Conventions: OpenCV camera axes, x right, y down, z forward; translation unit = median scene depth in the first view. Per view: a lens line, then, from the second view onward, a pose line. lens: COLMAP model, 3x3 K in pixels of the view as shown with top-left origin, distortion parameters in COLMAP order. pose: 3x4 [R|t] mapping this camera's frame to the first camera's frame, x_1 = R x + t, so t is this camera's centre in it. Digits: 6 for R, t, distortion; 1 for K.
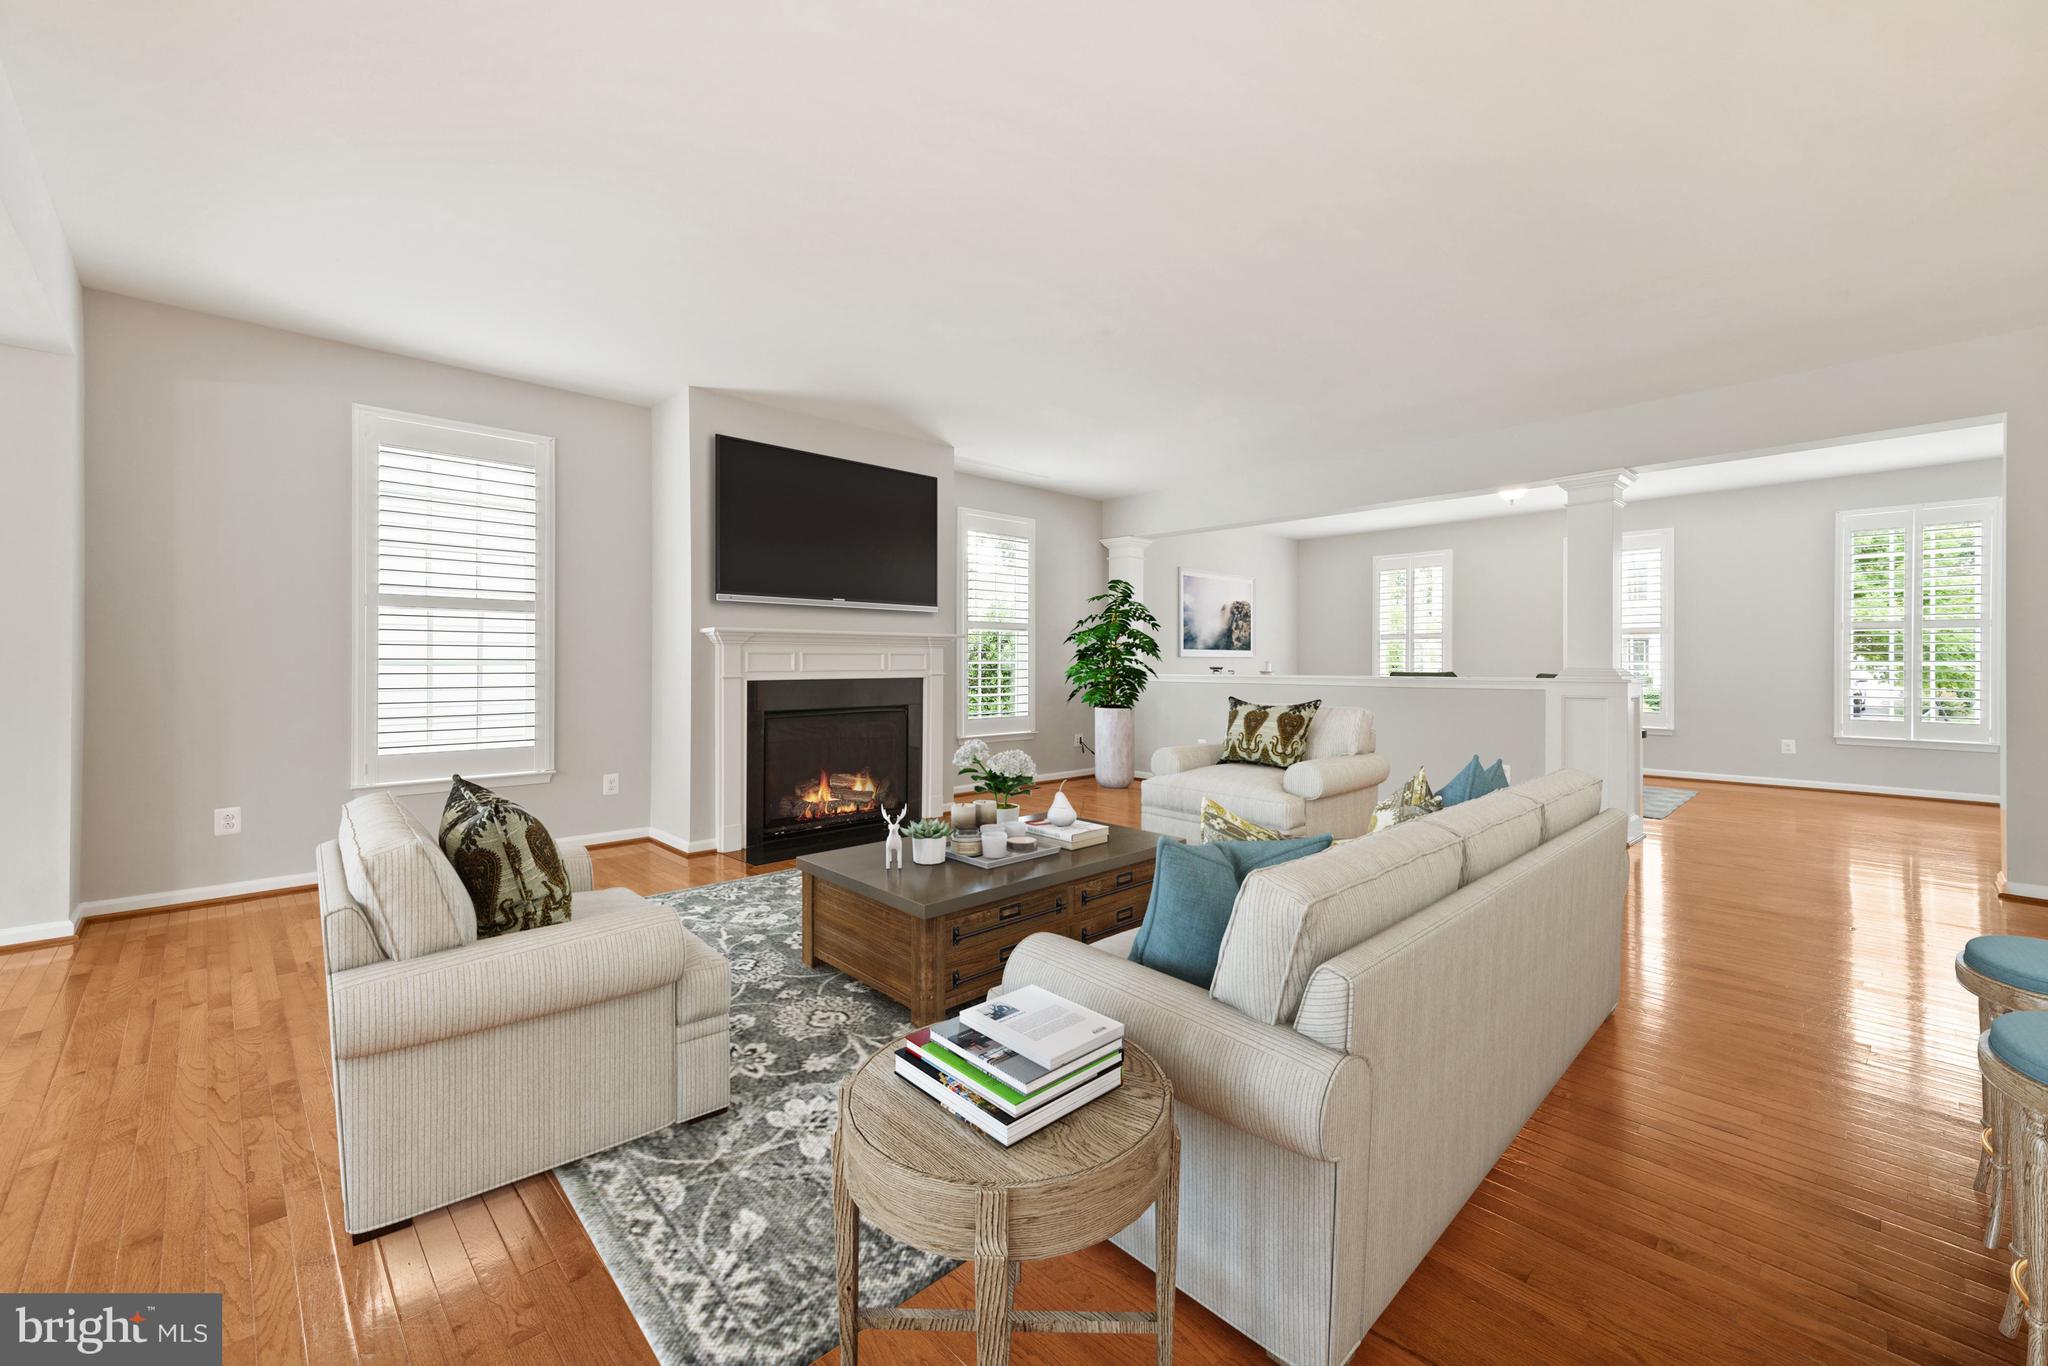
lens RADIAL K [[844.8, 0, 1027.4], [0, 844.8, 663.9], [0, 0, 1]] dist [-0.000312, -0.000017]
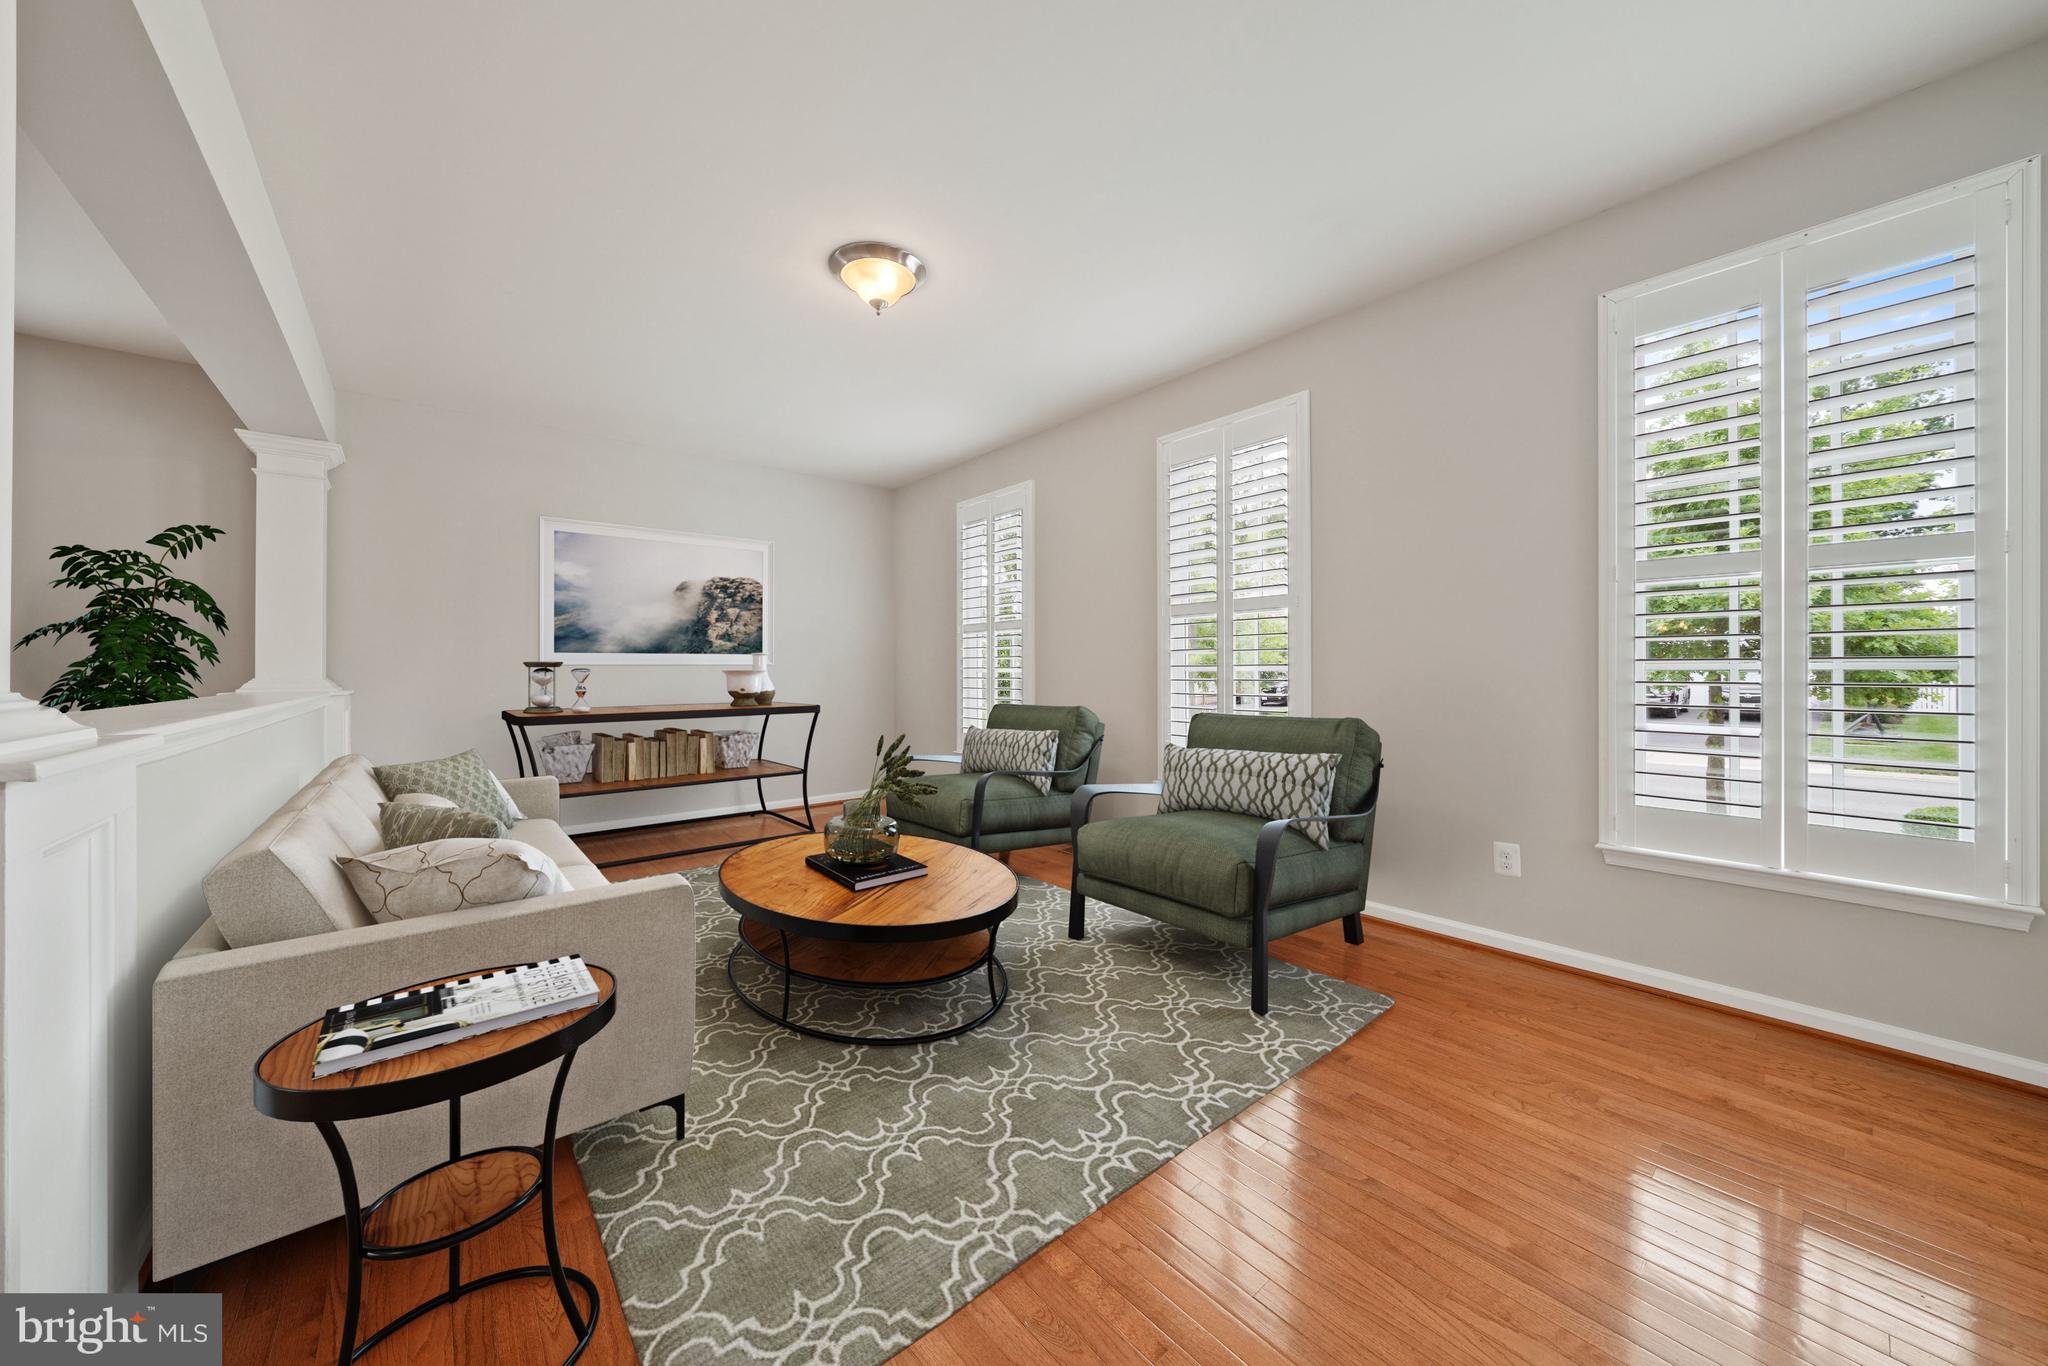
lens RADIAL K [[740.3, 0, 1038.4], [0, 740.3, 671.4], [0, 0, 1]] dist [-0.005859, -0.000136]
pose [[0.997031, -0.008887, -0.076490, 0.744007], [0.008903, 0.999960, -0.000132, -0.001078], [0.076488, -0.000549, 0.997070, 0.649429]]
